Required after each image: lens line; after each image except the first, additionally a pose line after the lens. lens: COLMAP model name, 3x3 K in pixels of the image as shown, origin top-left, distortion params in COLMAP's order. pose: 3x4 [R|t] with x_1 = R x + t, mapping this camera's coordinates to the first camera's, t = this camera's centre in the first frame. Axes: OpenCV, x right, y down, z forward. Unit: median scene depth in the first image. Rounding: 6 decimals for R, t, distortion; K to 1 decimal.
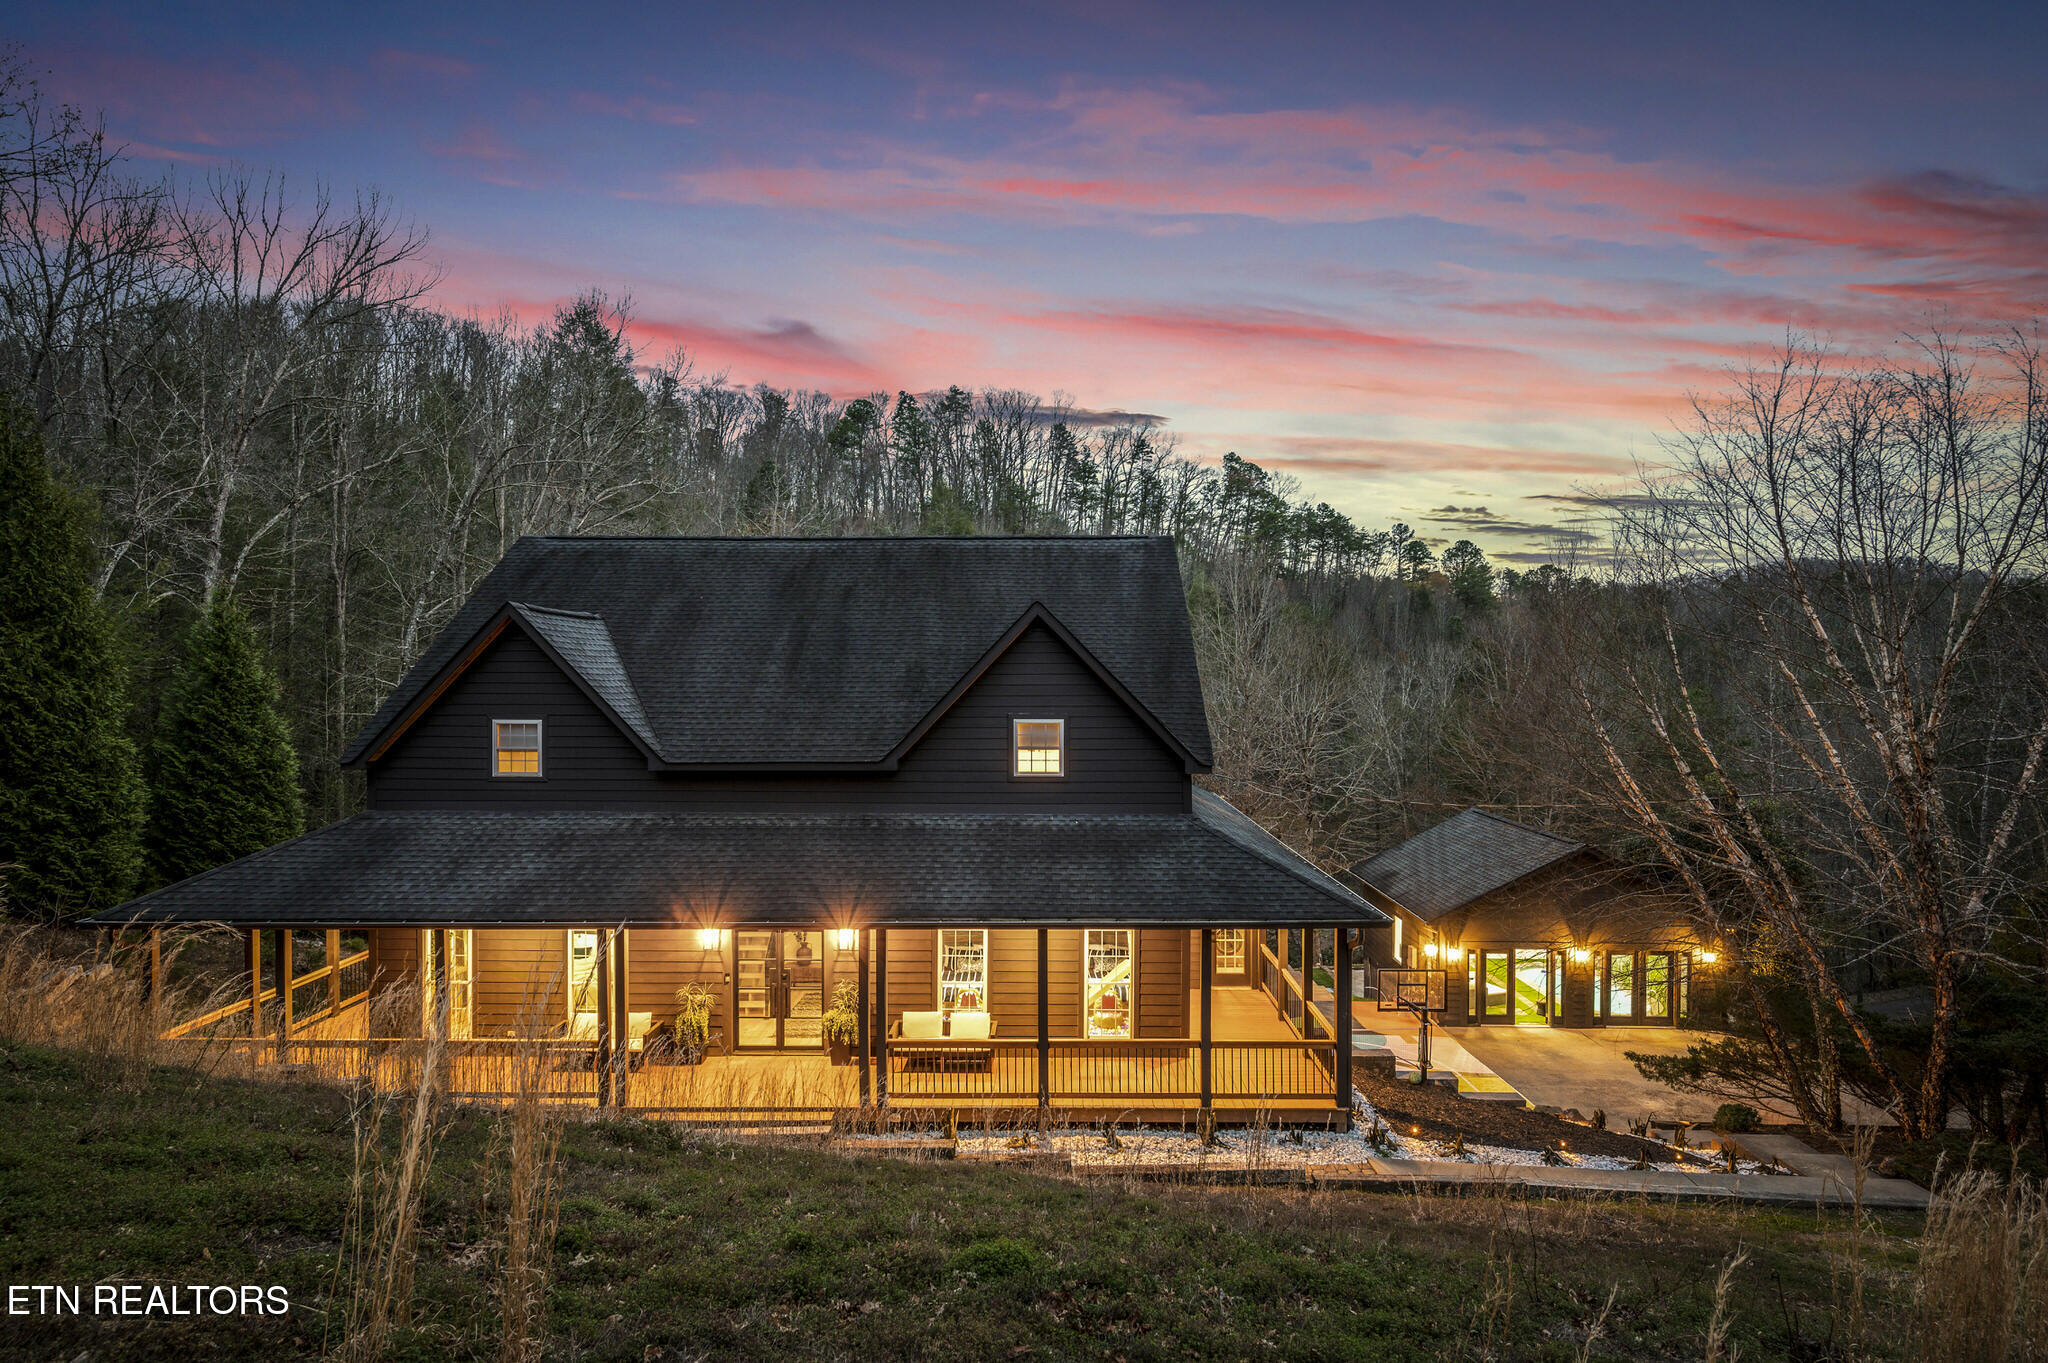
lens RADIAL K [[1064.2, 0, 1024.0], [0, 1064.2, 681.5], [0, 0, 1]] dist [-0.000508, -0.000370]
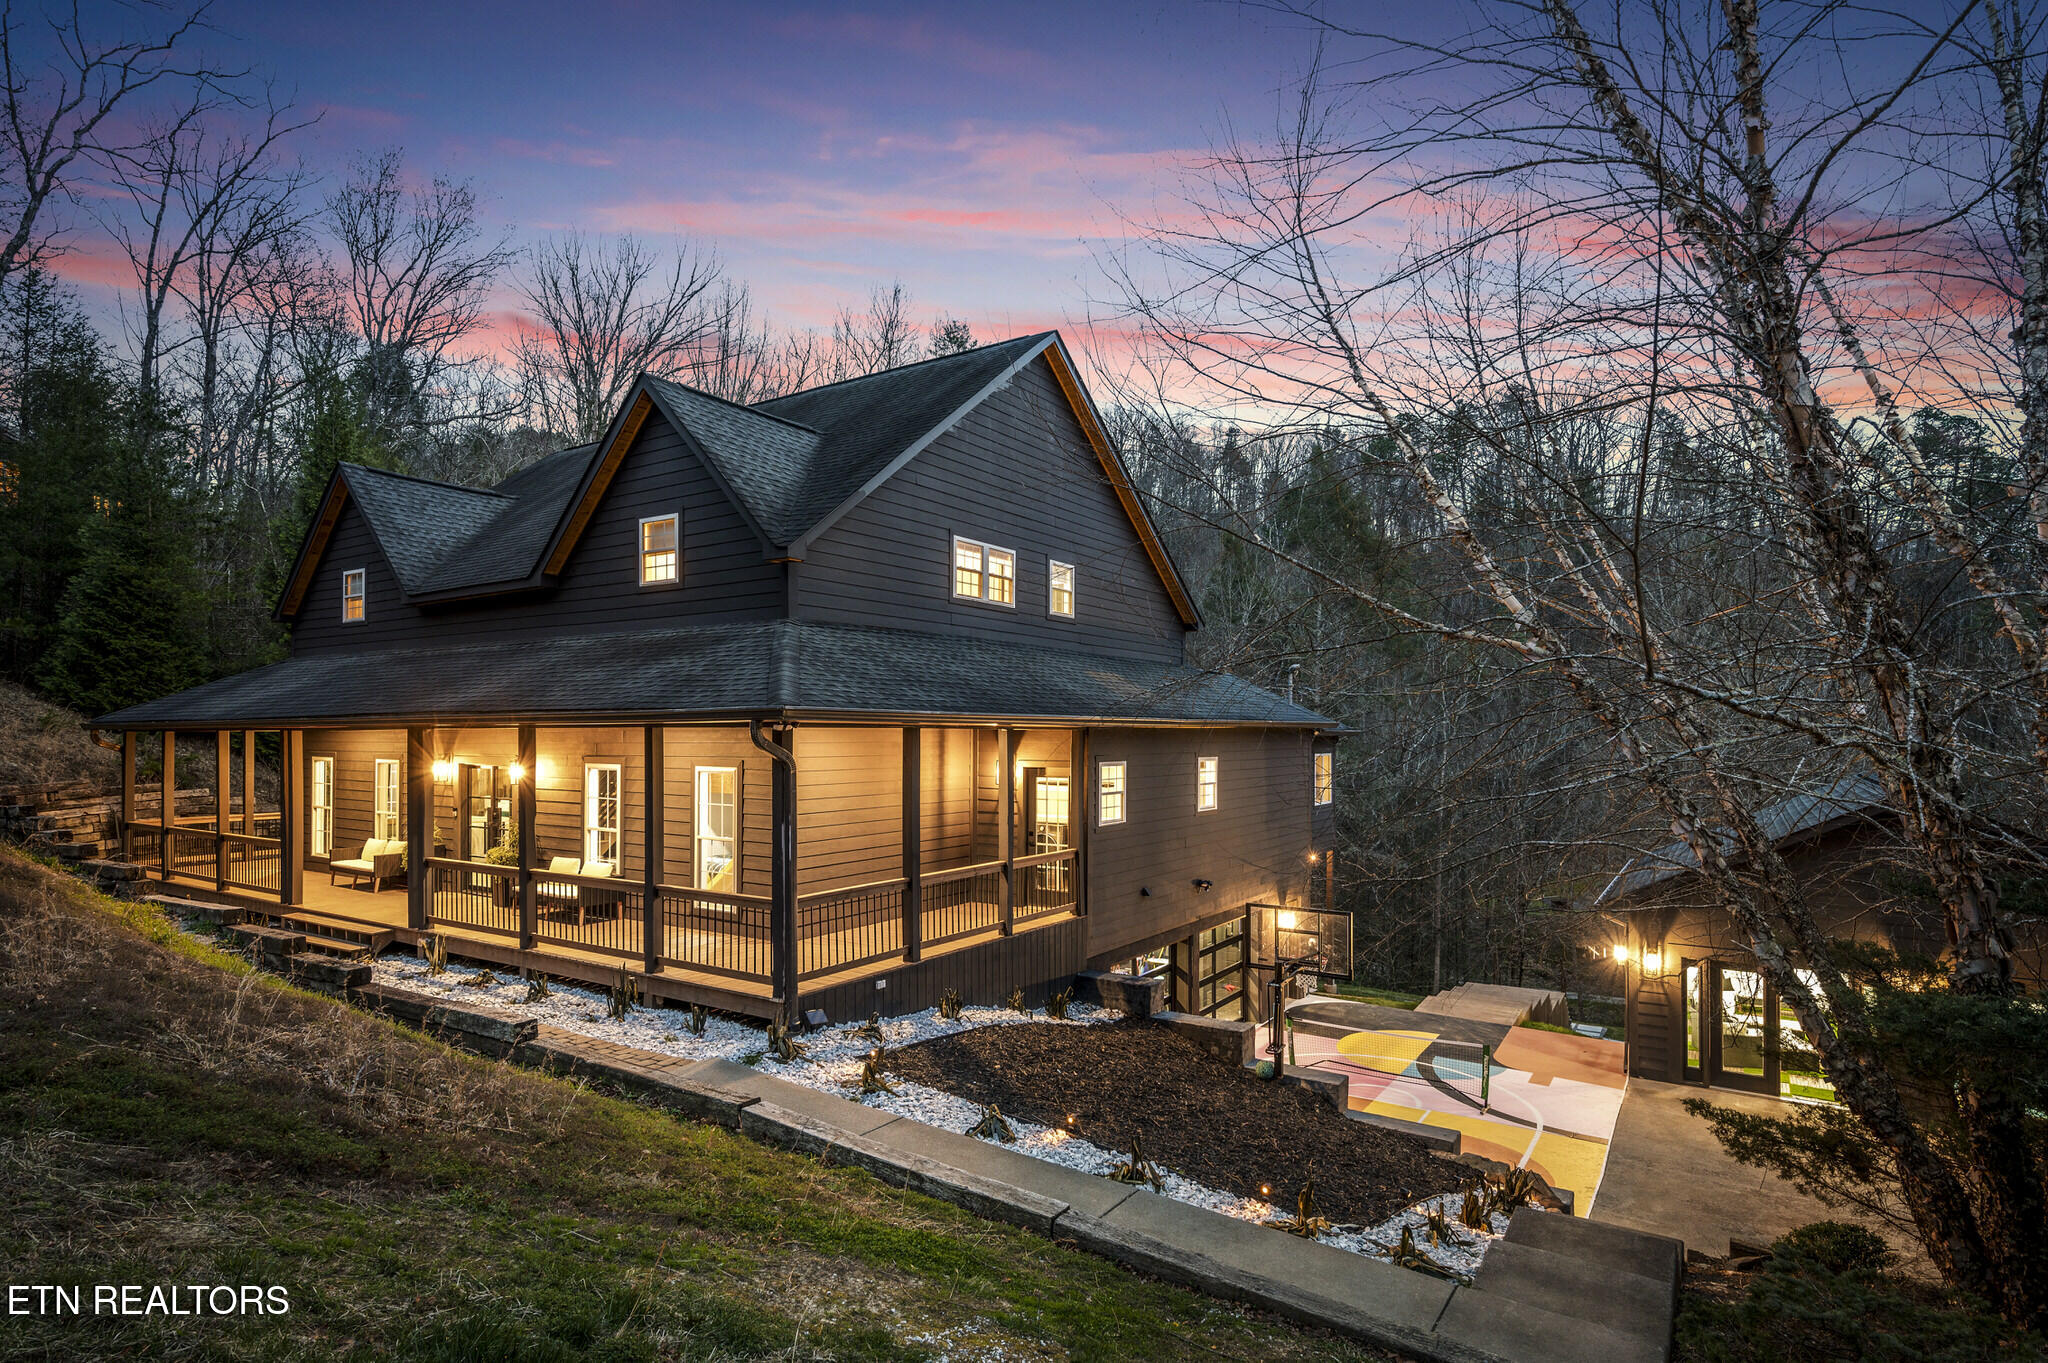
lens RADIAL K [[1063.3, 0, 1032.0], [0, 1063.3, 724.0], [0, 0, 1]] dist [0.000892, -0.000548]
pose [[0.841399, -0.004879, -0.540393, 0.437993], [-0.004195, 0.999870, -0.015559, 0.129841], [0.540398, 0.015358, 0.841269, 0.284304]]
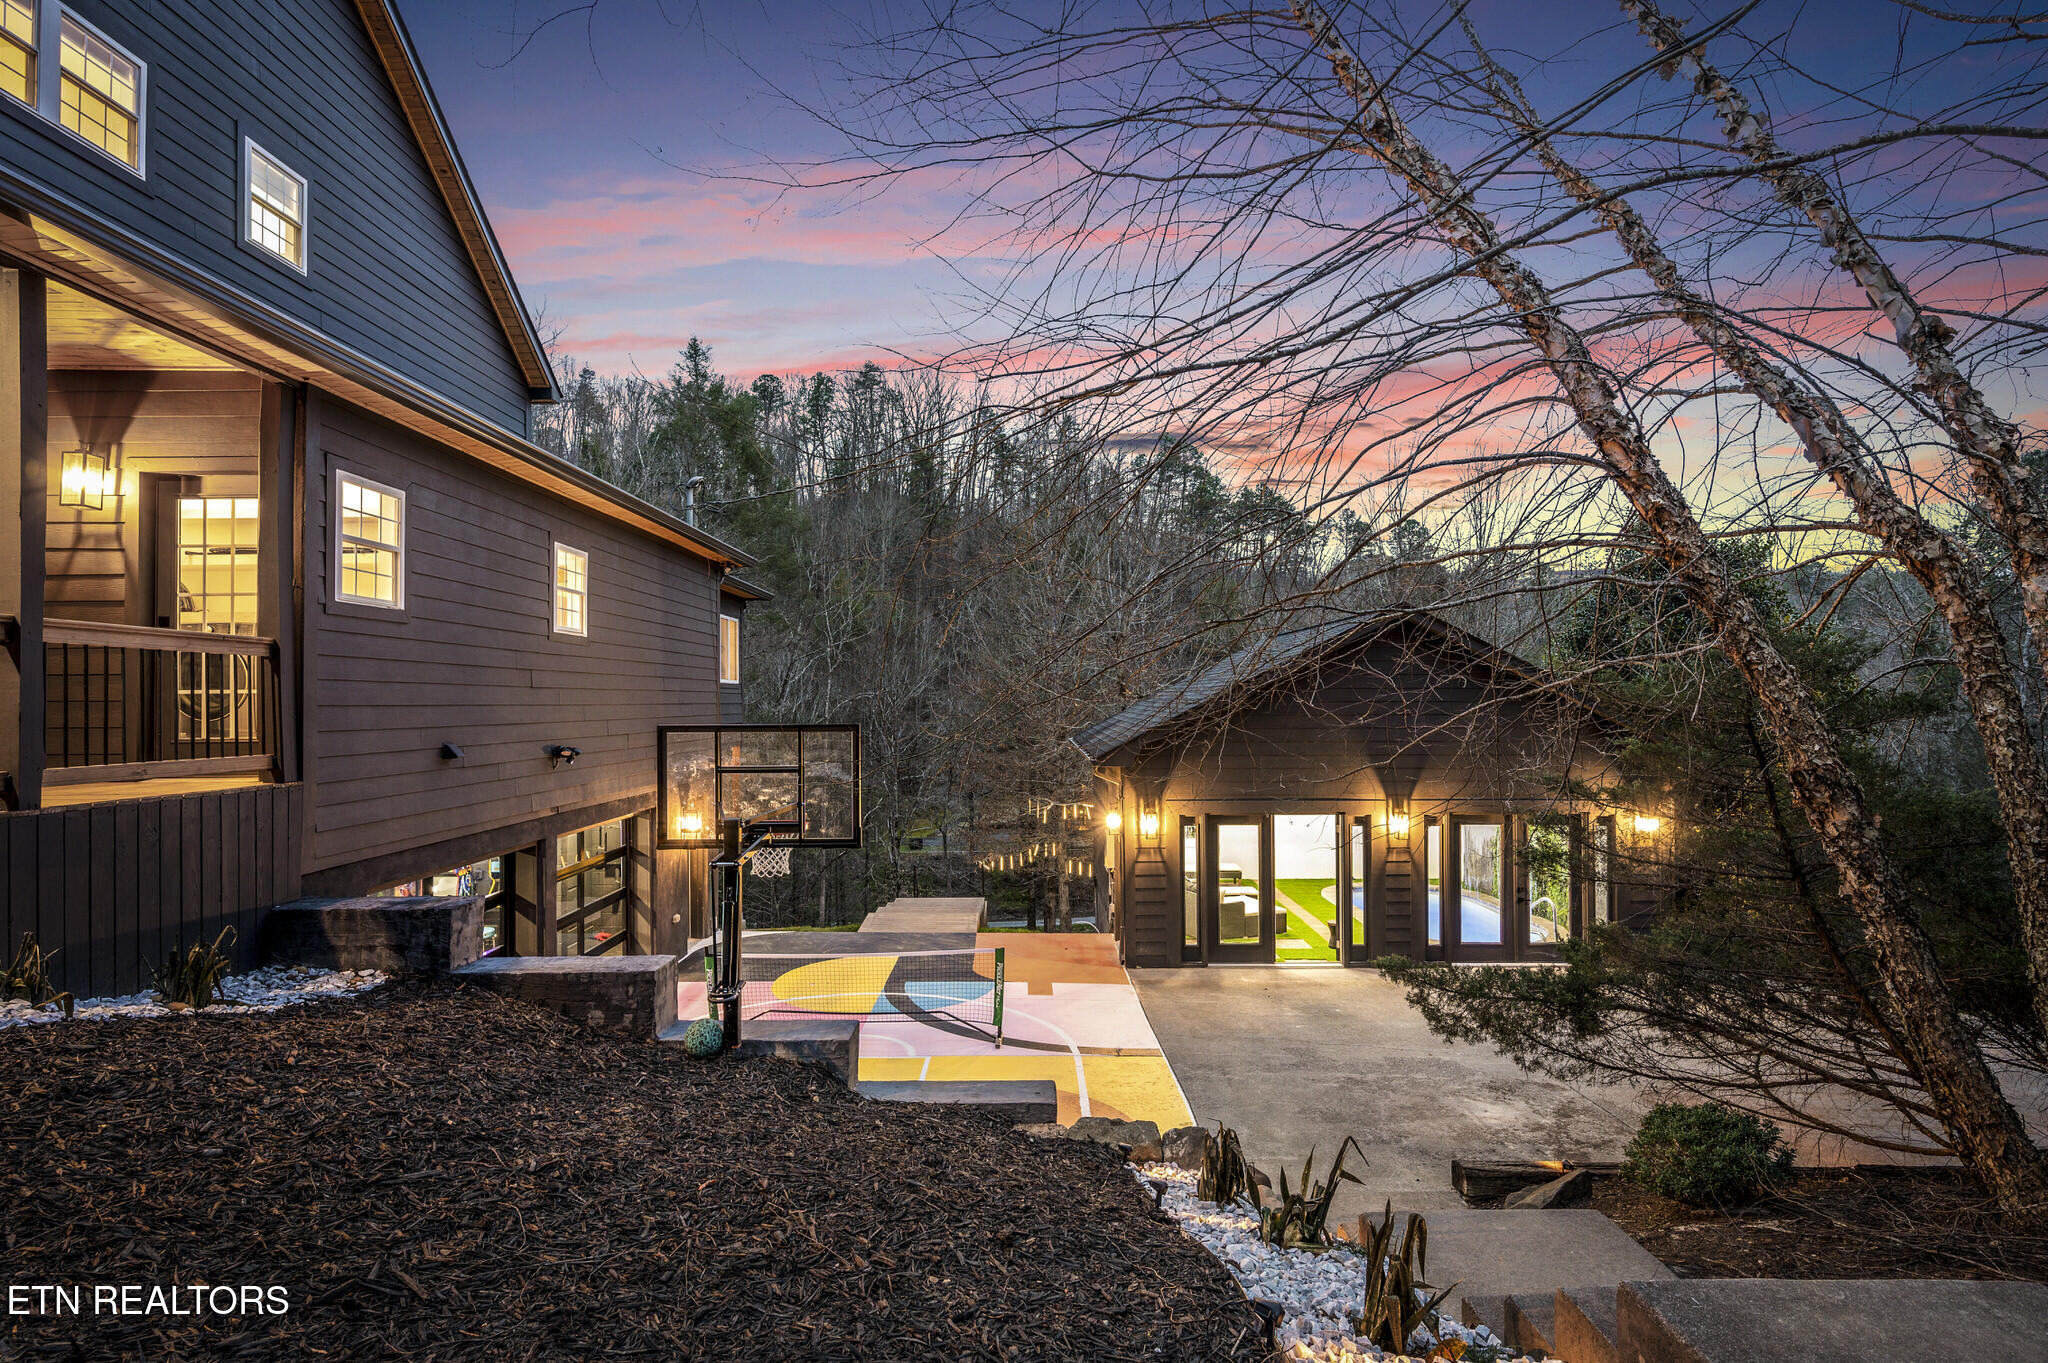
lens RADIAL K [[1041.8, 0, 1020.2], [0, 1041.8, 691.9], [0, 0, 1]] dist [0.000021, -0.000743]
pose [[0.999906, -0.008750, 0.010537, 0.338709], [0.008949, 0.999779, -0.019041, 0.202909], [-0.010369, 0.019133, 0.999763, 0.503462]]
